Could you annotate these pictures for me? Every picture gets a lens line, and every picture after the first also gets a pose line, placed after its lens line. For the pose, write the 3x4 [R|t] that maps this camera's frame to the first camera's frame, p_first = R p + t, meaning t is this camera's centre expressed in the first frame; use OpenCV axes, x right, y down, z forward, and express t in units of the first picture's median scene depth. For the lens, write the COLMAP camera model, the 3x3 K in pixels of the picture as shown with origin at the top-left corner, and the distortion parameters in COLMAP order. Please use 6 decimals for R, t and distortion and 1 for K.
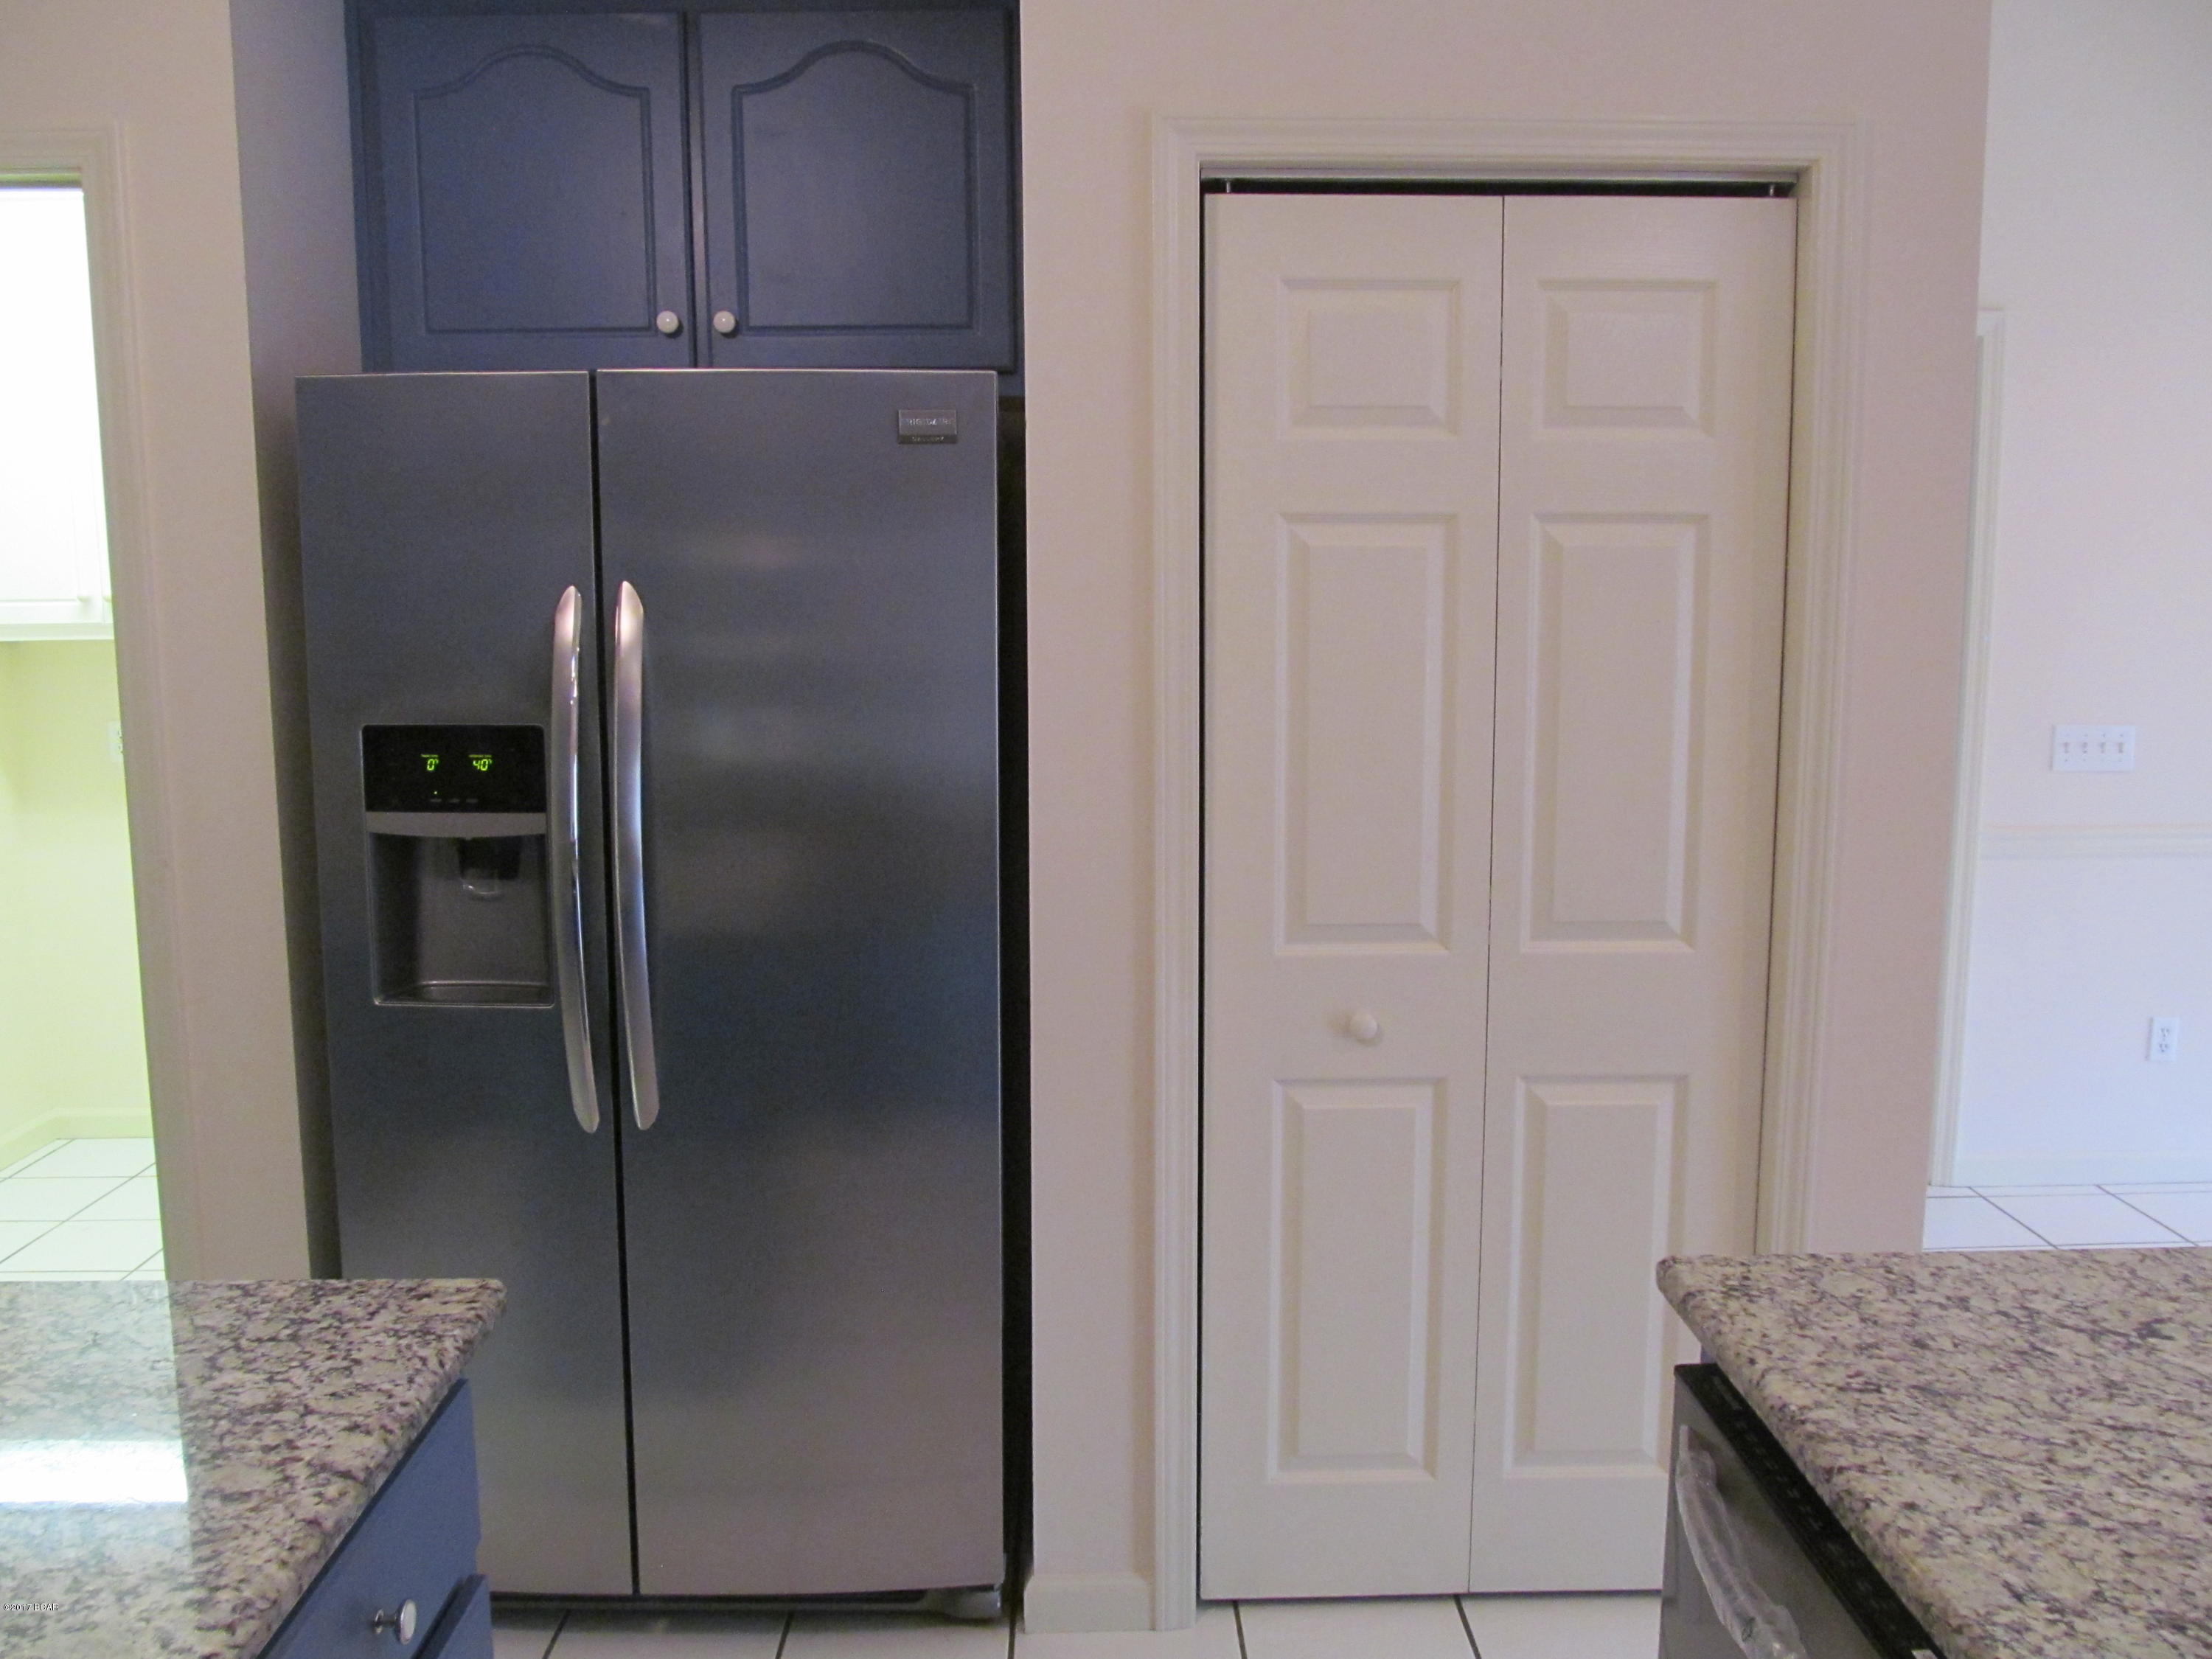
lens RADIAL K [[1836.0, 0, 1106.0], [0, 1836.0, 829.5], [0, 0, 1]] dist [-0.052300, 0.025240]
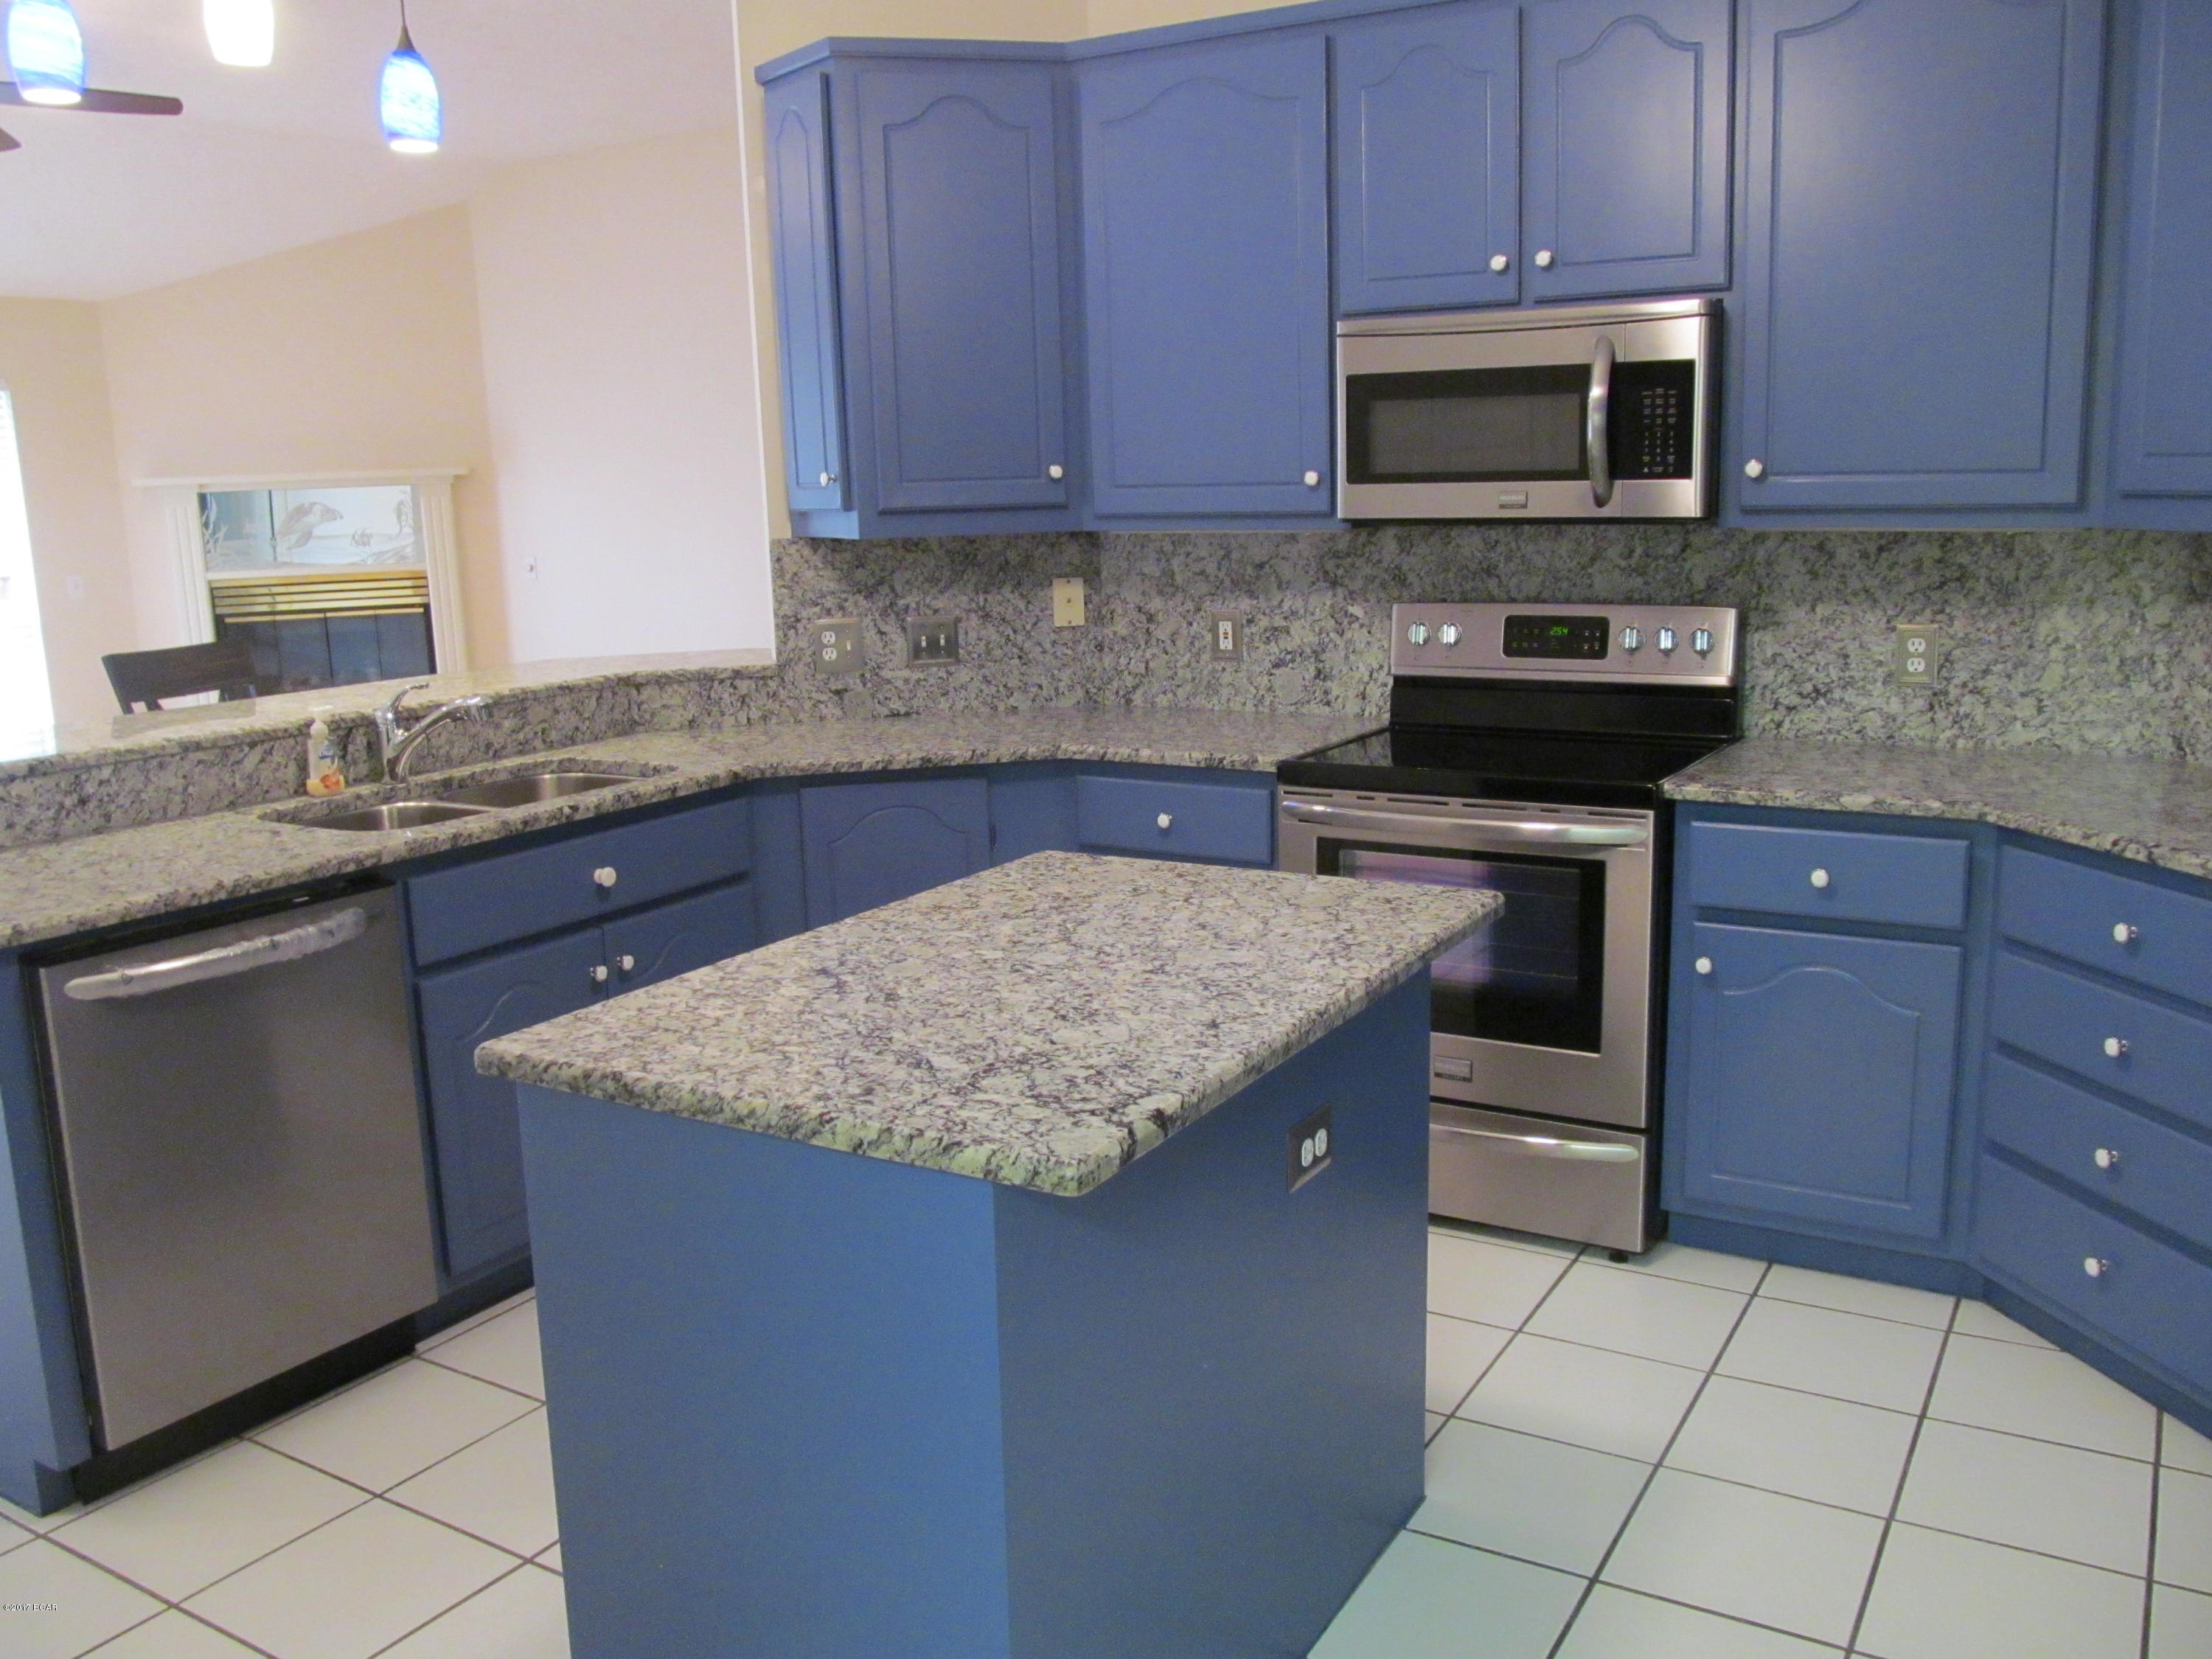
lens RADIAL K [[1836.0, 0, 1106.0], [0, 1836.0, 829.5], [0, 0, 1]] dist [-0.052300, 0.025240]
pose [[-0.843597, -0.083928, 0.530377, -1.368028], [0.101387, 0.945049, 0.310809, -0.226765], [-0.527318, 0.315971, -0.788732, 1.767833]]
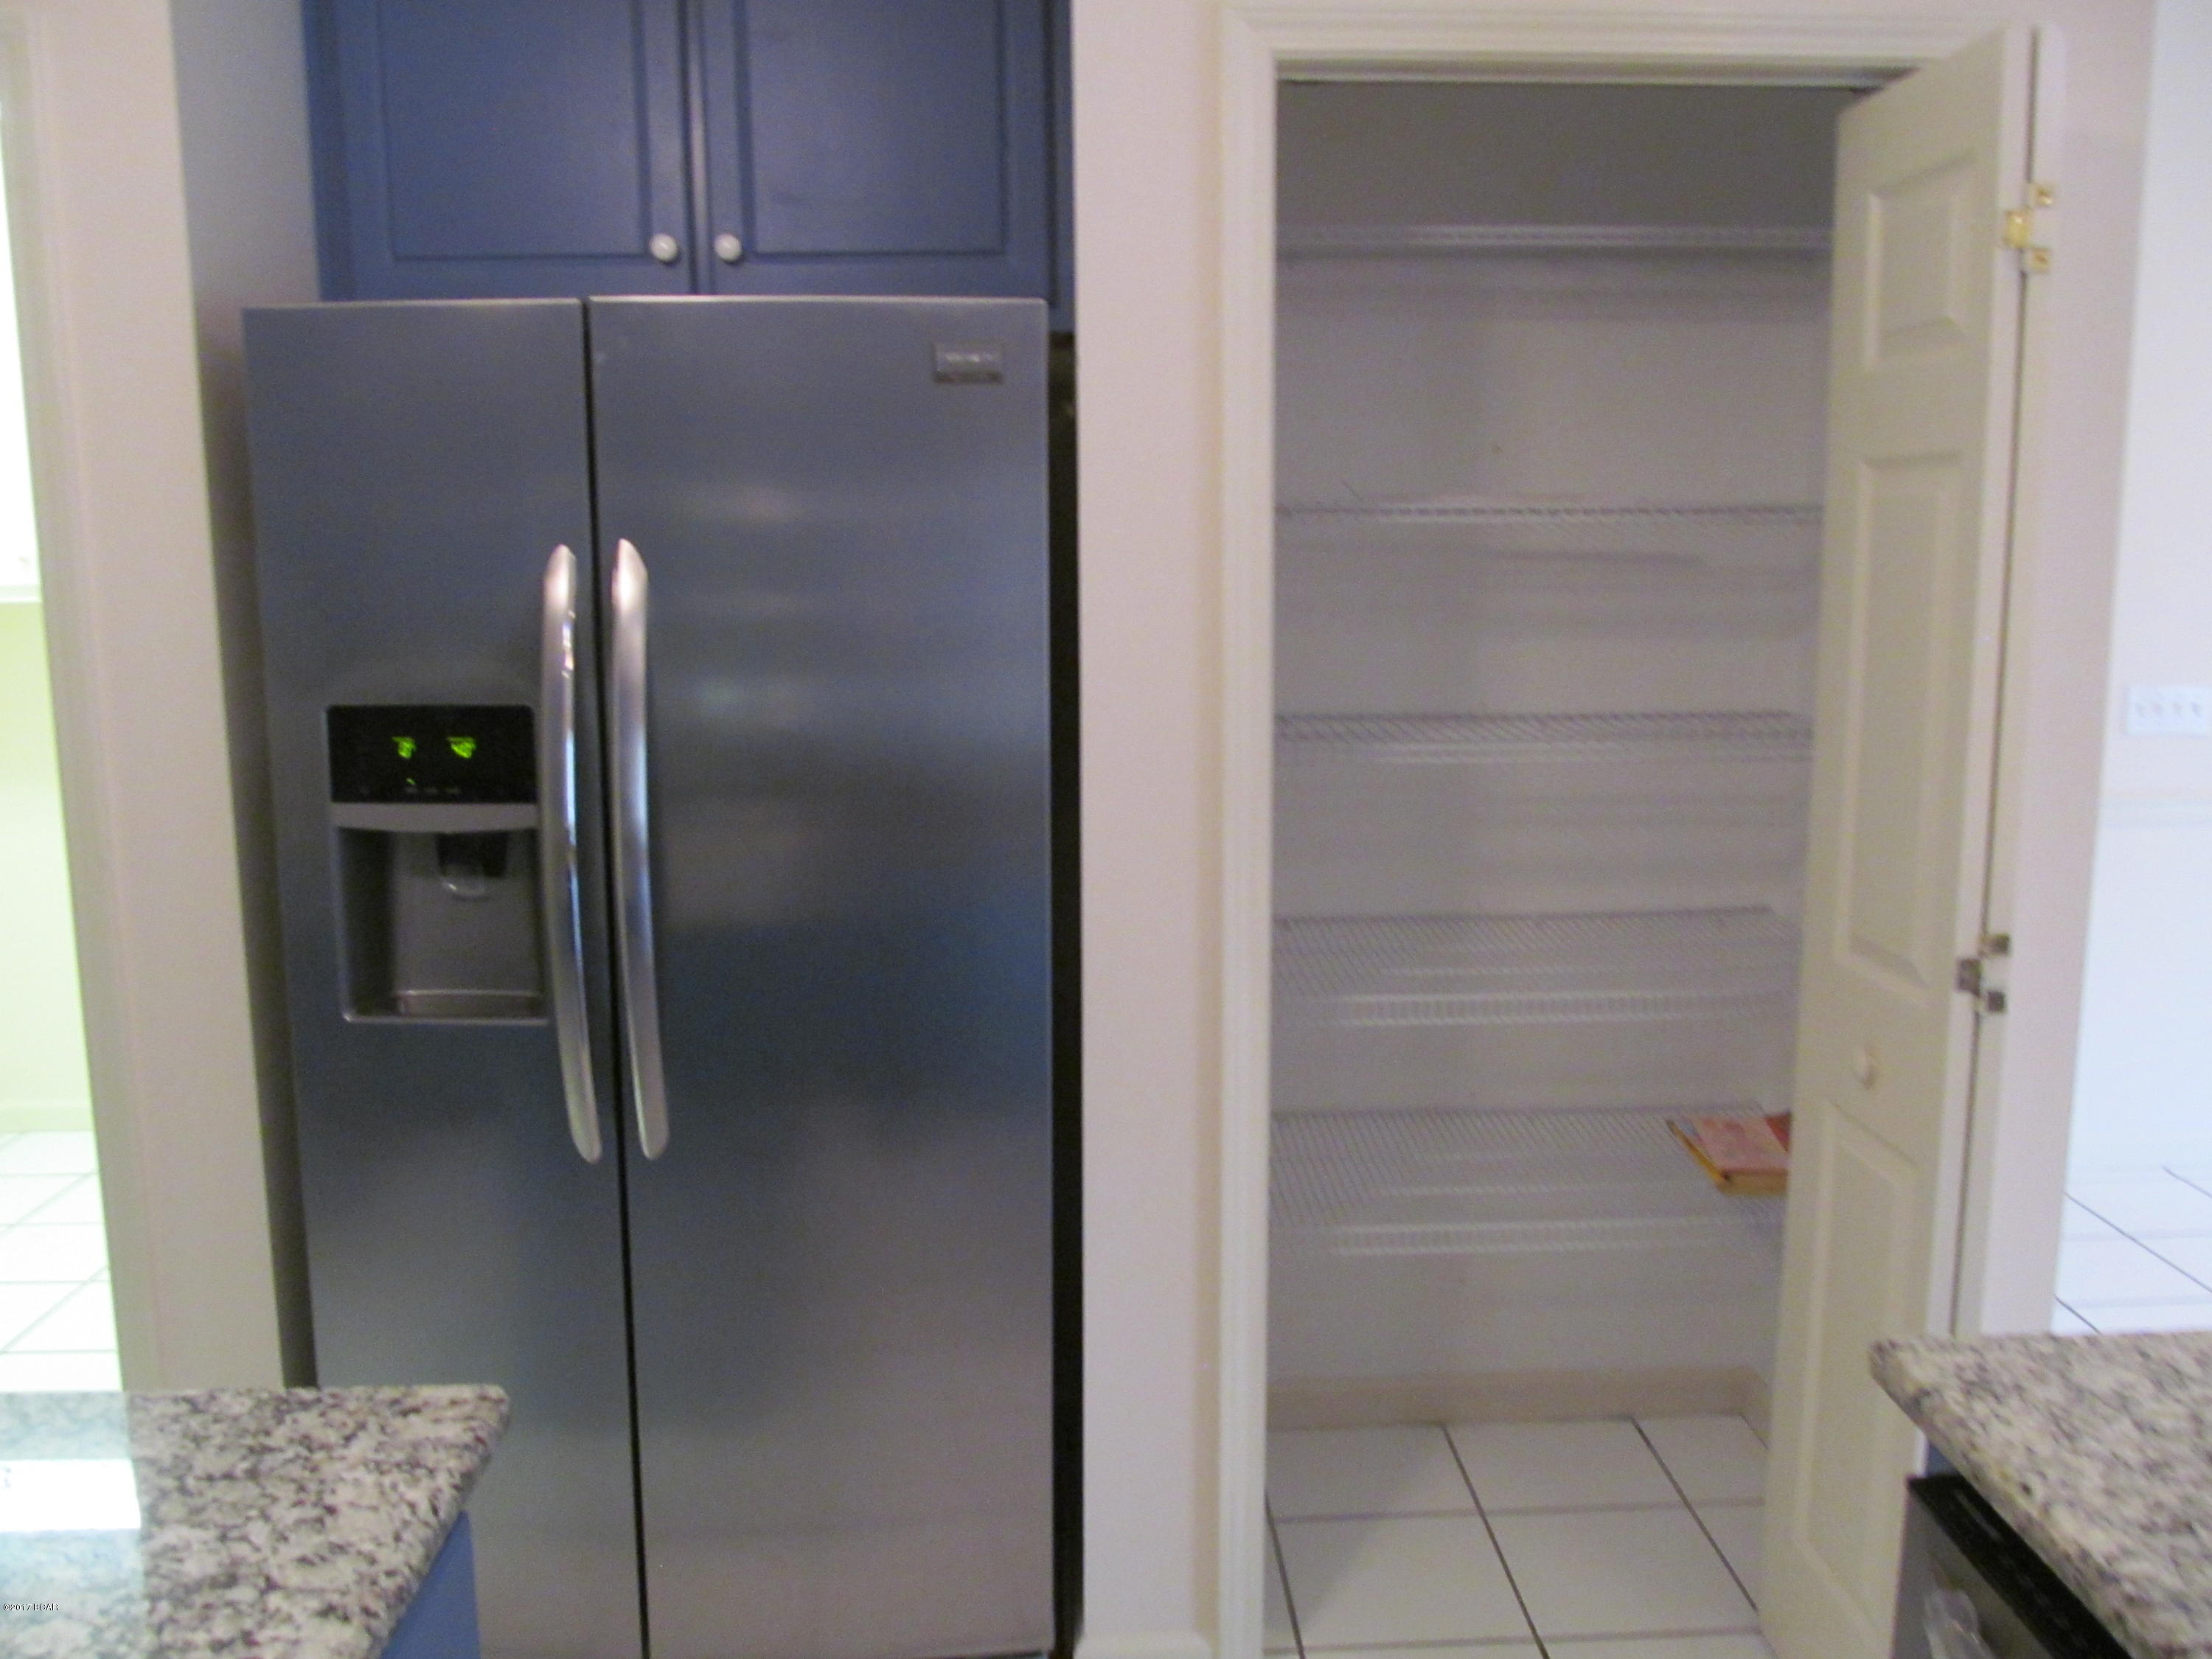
lens RADIAL K [[1836.0, 0, 1106.0], [0, 1836.0, 829.5], [0, 0, 1]] dist [-0.052300, 0.025240]
pose [[0.999881, -0.004641, 0.014702, -0.070760], [0.004248, 0.999636, 0.026625, -0.029929], [-0.014821, -0.026559, 0.999537, 0.179638]]
